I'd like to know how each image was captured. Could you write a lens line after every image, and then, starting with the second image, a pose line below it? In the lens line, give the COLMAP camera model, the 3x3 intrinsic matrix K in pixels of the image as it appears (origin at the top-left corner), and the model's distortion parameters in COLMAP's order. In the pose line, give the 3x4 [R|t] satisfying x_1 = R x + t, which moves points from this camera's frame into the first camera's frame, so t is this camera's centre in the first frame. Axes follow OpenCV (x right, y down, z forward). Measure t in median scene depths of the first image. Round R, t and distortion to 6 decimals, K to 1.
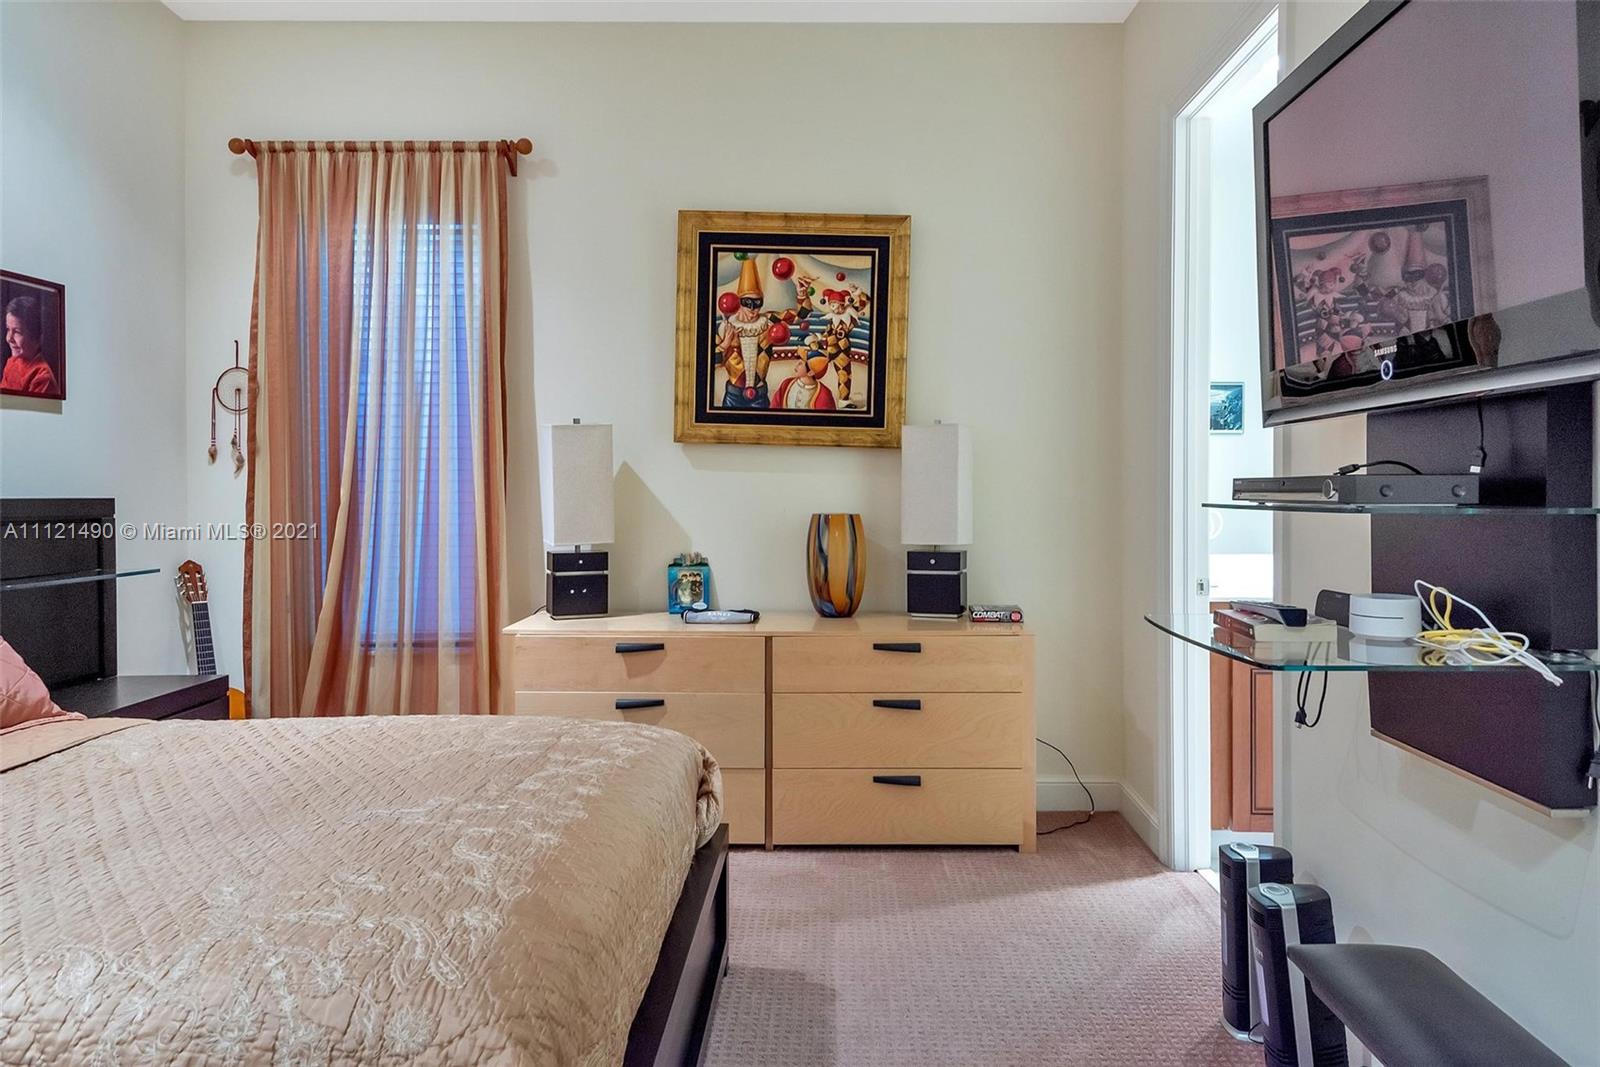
lens RADIAL K [[1024.9, 0, 786.5], [0, 1024.9, 532.1], [0, 0, 1]] dist [0.032675, -0.001701]
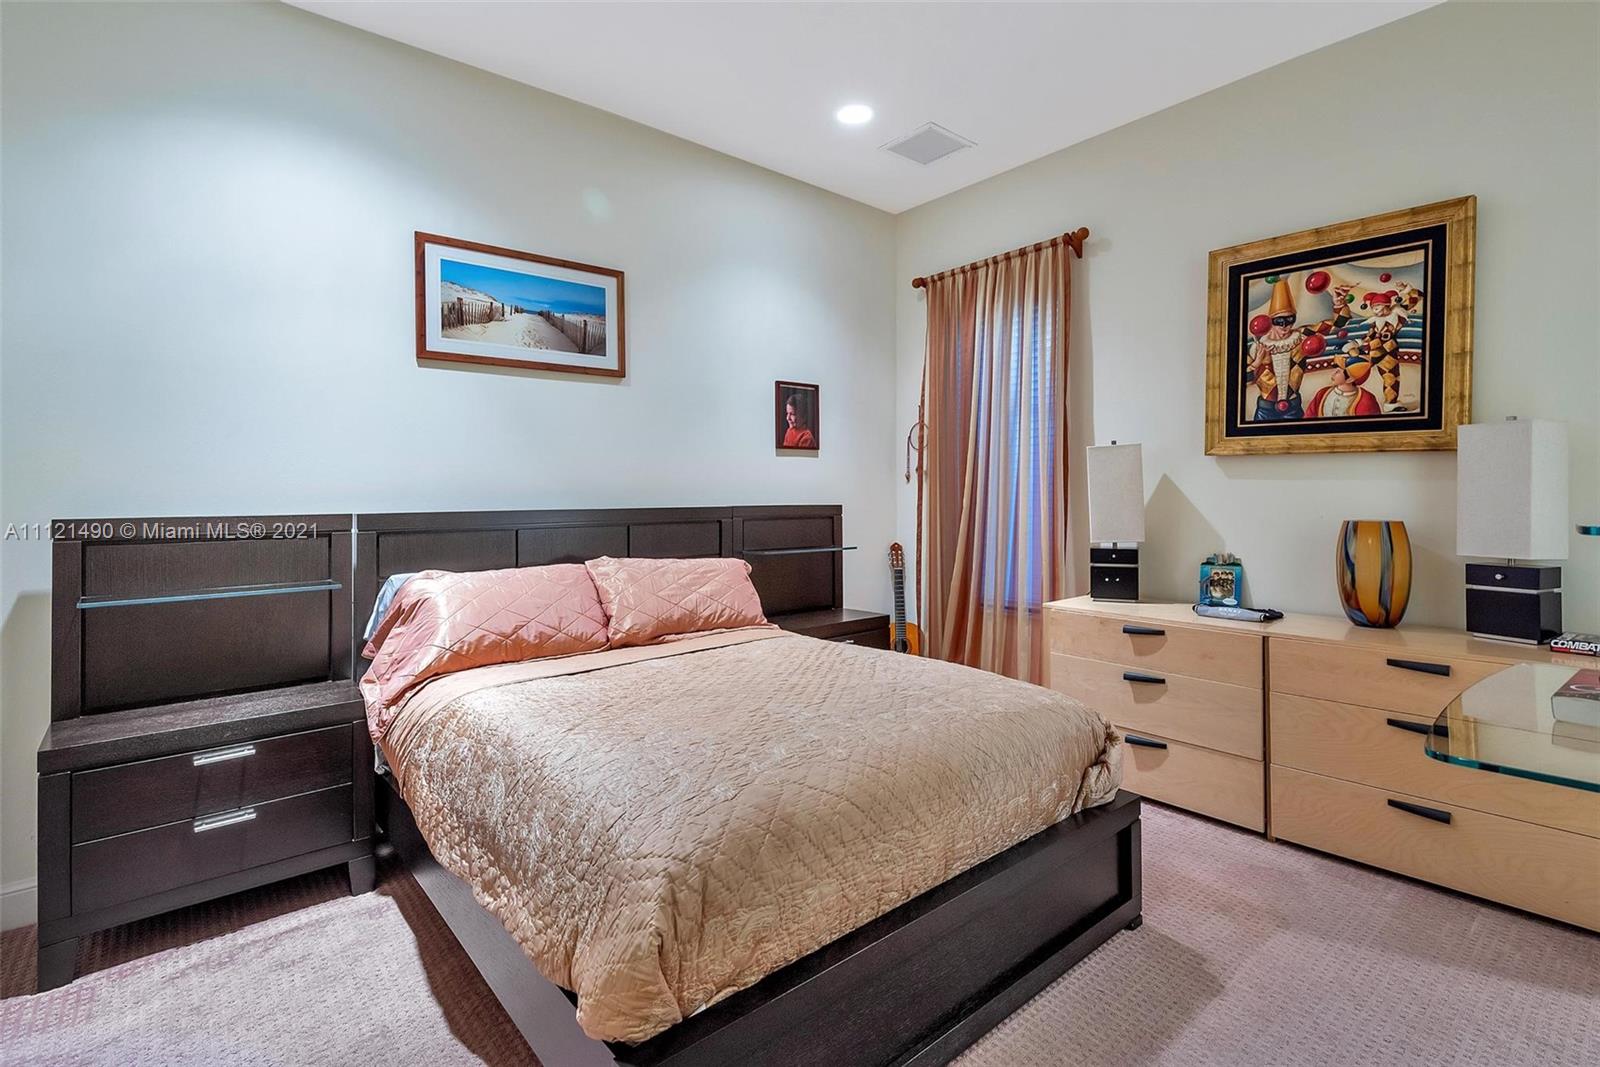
lens RADIAL K [[734.0, 0, 815.9], [0, 734.0, 515.2], [0, 0, 1]] dist [0.016136, -0.013342]
pose [[0.677480, 0.012065, -0.735442, 0.202828], [-0.024321, 0.999686, -0.006004, -0.006021], [0.735139, 0.021954, 0.677561, 0.132445]]
